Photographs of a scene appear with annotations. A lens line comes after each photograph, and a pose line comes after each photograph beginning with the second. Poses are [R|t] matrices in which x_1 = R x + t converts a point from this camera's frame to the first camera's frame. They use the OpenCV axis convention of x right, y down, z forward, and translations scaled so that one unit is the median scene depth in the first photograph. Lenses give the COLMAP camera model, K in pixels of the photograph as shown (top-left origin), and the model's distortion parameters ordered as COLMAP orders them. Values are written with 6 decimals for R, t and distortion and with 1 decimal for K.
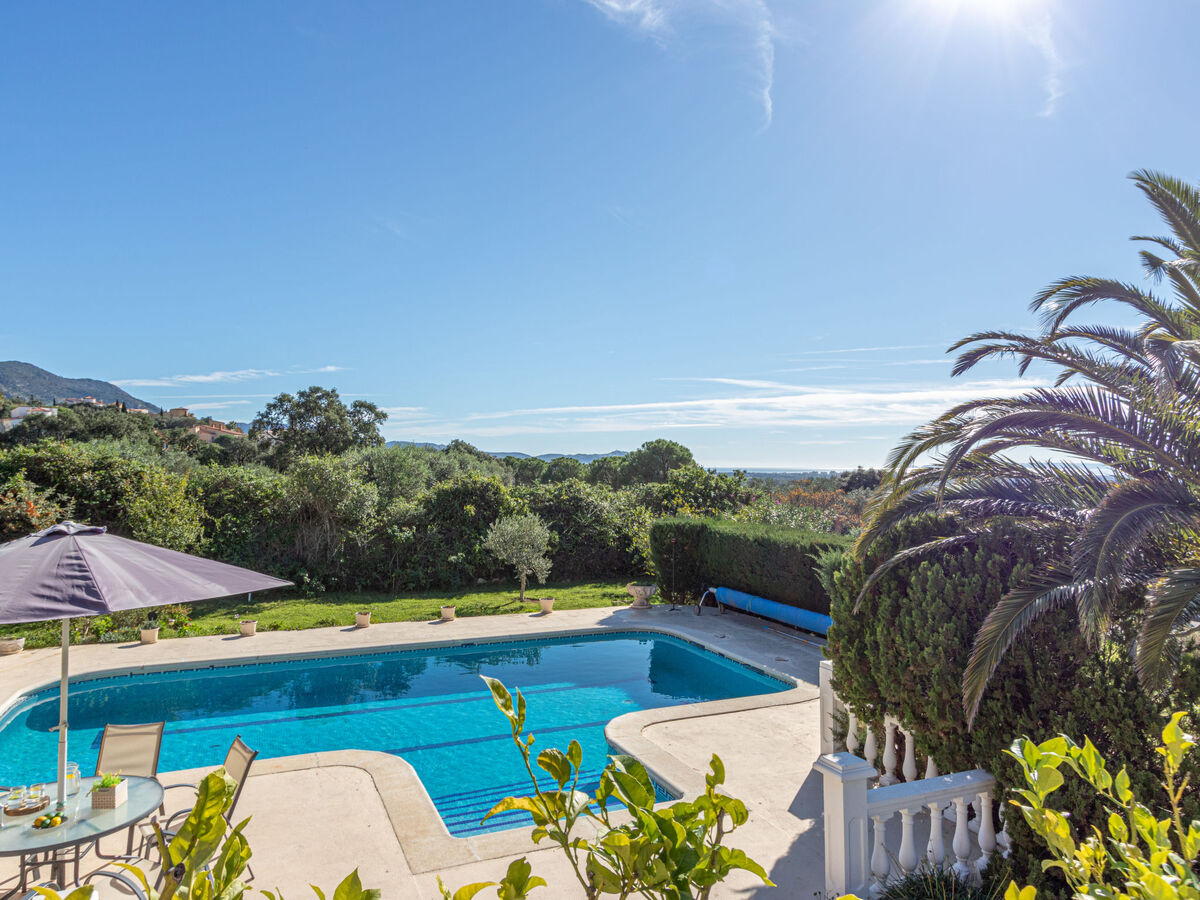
lens RADIAL K [[801.9, 0, 583.2], [0, 801.9, 441.1], [0, 0, 1]] dist [0.005095, 0.000184]
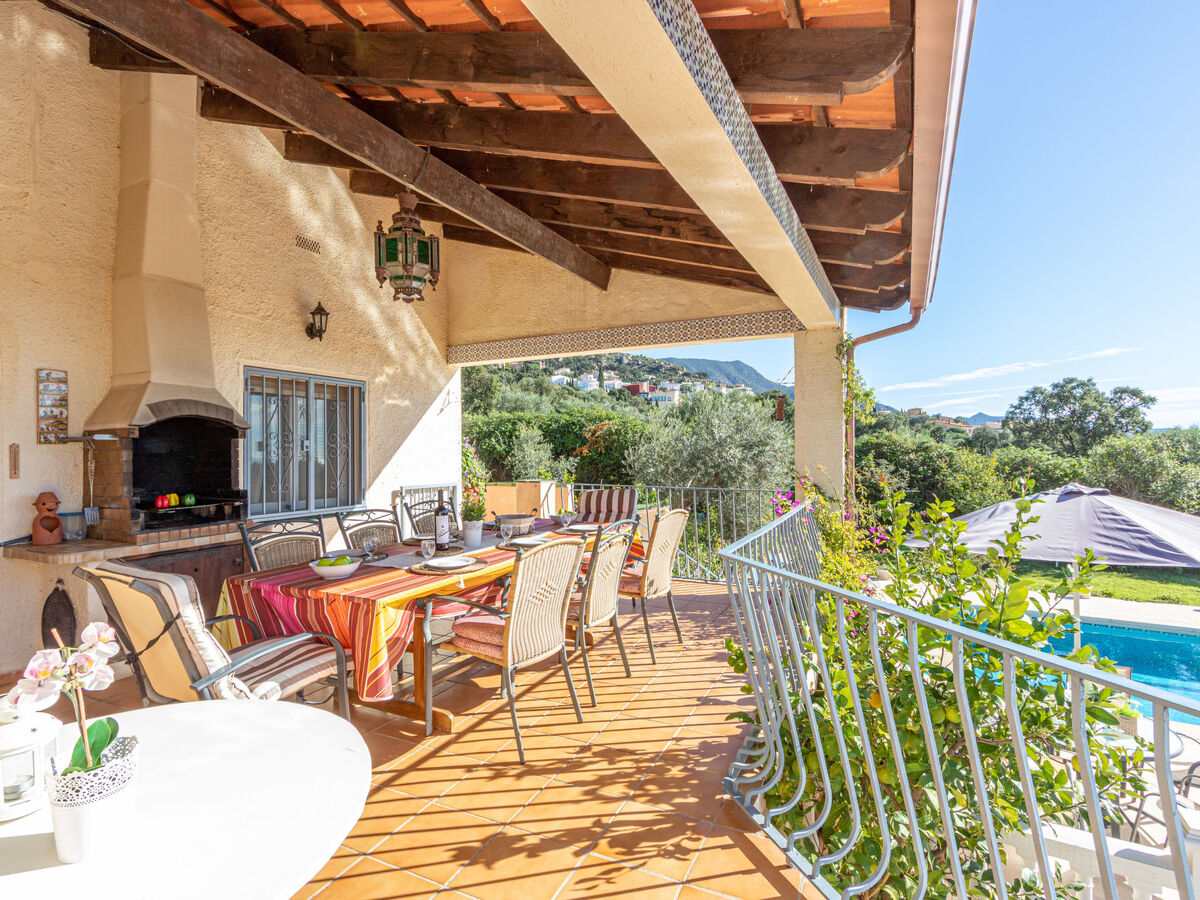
lens RADIAL K [[618.0, 0, 598.4], [0, 618.0, 447.8], [0, 0, 1]] dist [0.003856, -0.002872]
pose [[0.591632, -0.010744, -0.806137, -0.080252], [0.028819, 0.999554, 0.007829, 0.004996], [0.805693, -0.027863, 0.591678, -0.029678]]
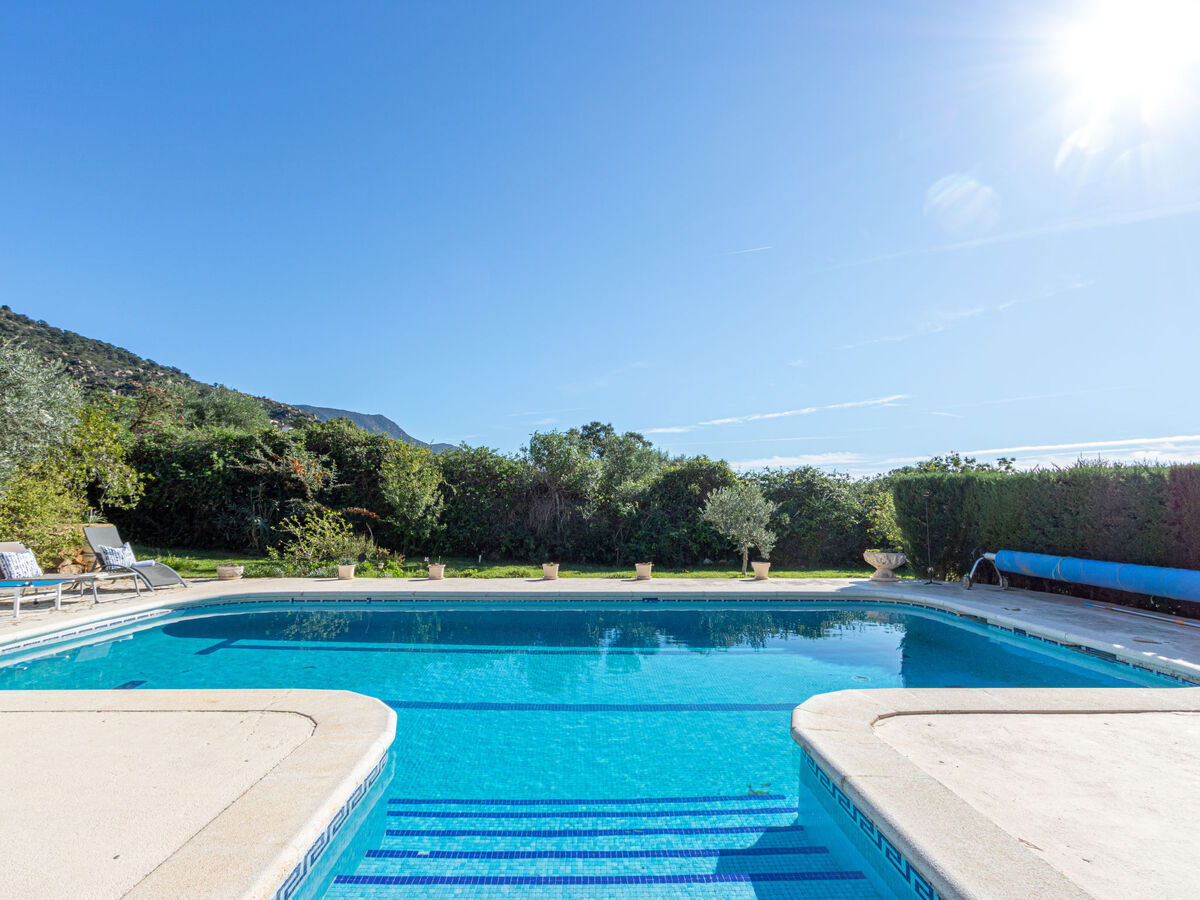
lens RADIAL K [[618.0, 0, 593.2], [0, 618.0, 449.1], [0, 0, 1]] dist [0.003856, -0.002872]
pose [[0.930577, -0.033172, -0.364591, 0.024475], [0.007679, 0.997436, -0.071151, 0.093828], [0.366016, 0.063411, 0.928445, 0.247034]]
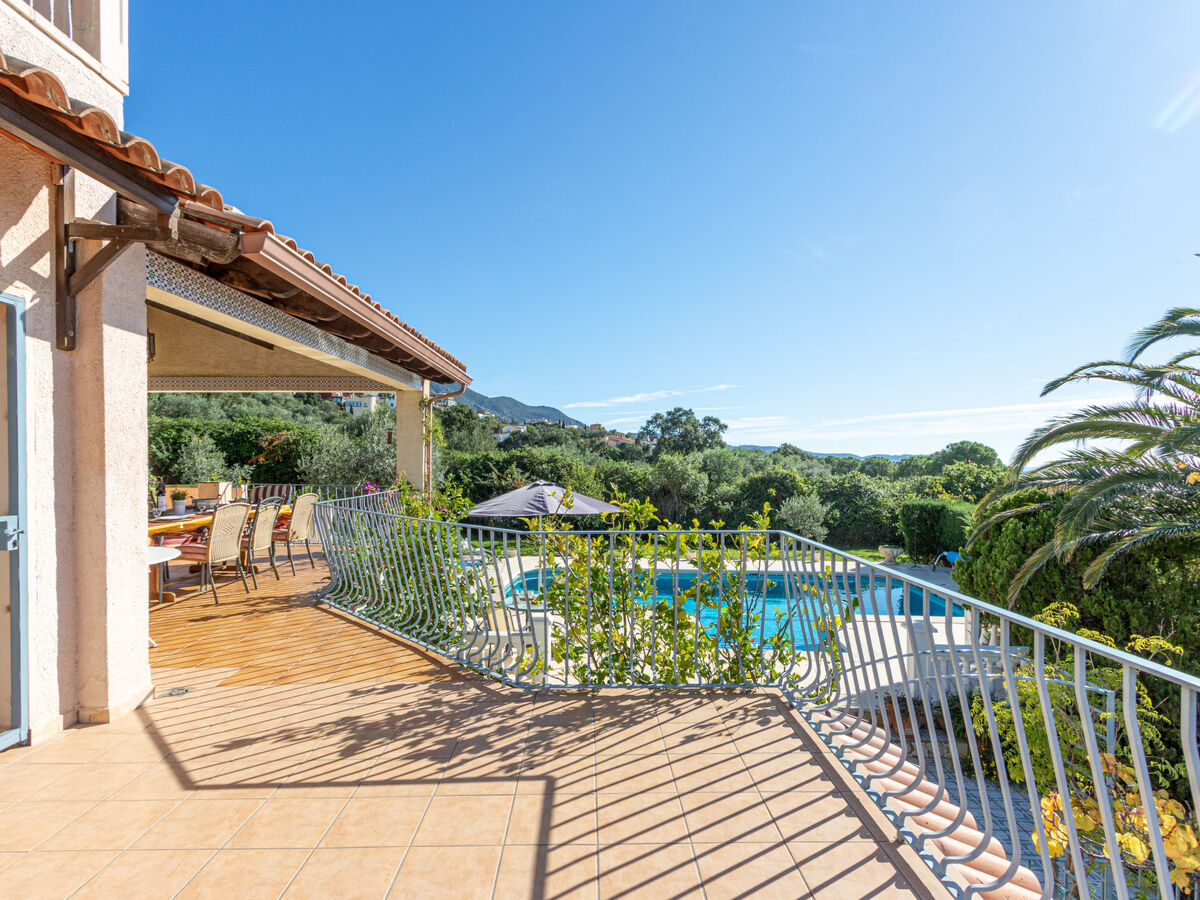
lens RADIAL K [[618.0, 0, 593.0], [0, 618.0, 472.3], [0, 0, 1]] dist [0.003856, -0.002872]
pose [[0.890627, 0.009897, -0.454627, 0.079399], [0.010072, 0.999088, 0.041482, 0.001272], [0.454623, -0.041524, 0.889716, -0.134593]]
